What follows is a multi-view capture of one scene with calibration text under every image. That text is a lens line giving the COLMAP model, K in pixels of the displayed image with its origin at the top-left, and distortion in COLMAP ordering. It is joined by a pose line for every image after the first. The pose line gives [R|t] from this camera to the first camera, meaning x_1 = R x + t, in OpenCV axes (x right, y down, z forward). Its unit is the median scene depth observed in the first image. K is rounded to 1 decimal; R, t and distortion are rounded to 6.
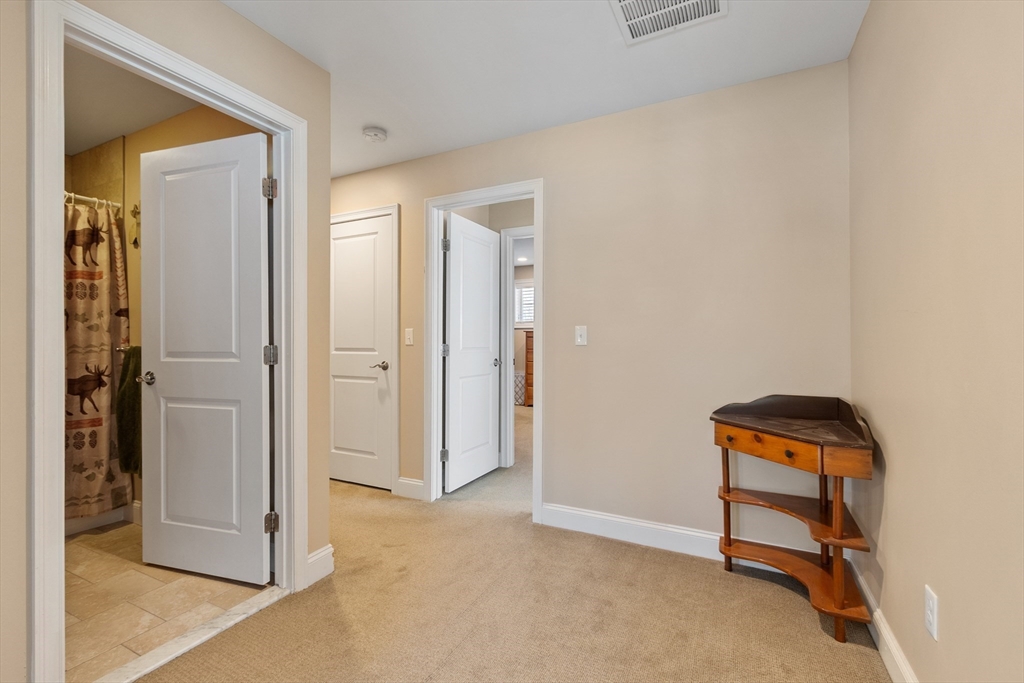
lens RADIAL K [[454.8, 0, 511.1], [0, 454.8, 339.6], [0, 0, 1]] dist [-0.001141, -0.000128]
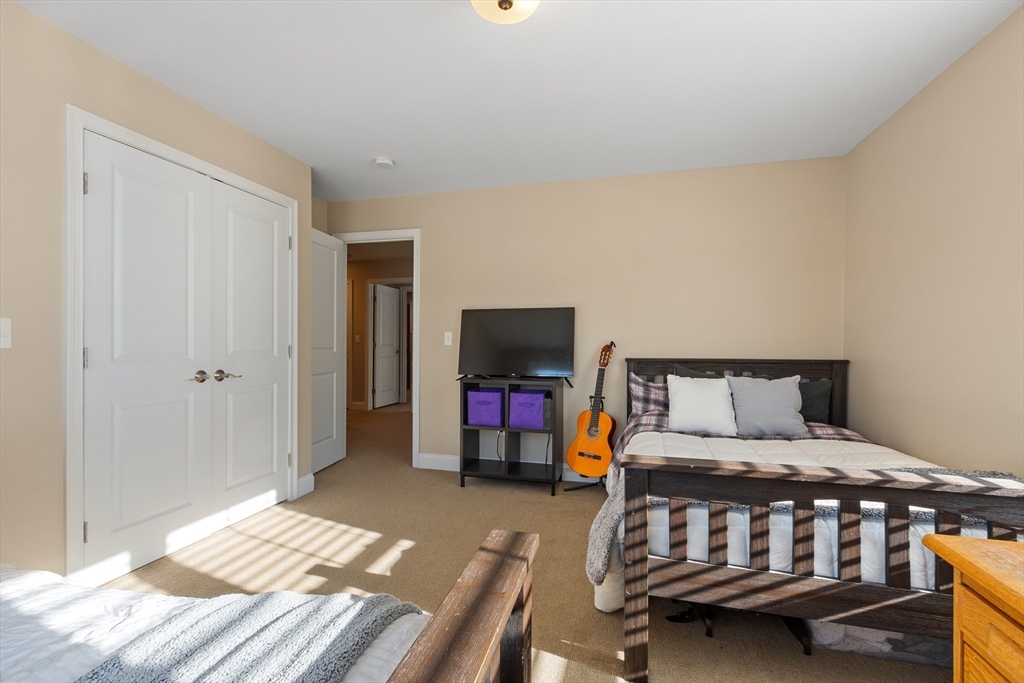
lens RADIAL K [[454.8, 0, 511.1], [0, 454.8, 339.6], [0, 0, 1]] dist [-0.001141, -0.000128]
pose [[0.977860, 0.002624, 0.209243, 0.047322], [-0.002064, 0.999994, -0.002891, 0.000092], [-0.209250, 0.002395, 0.977859, -1.351492]]
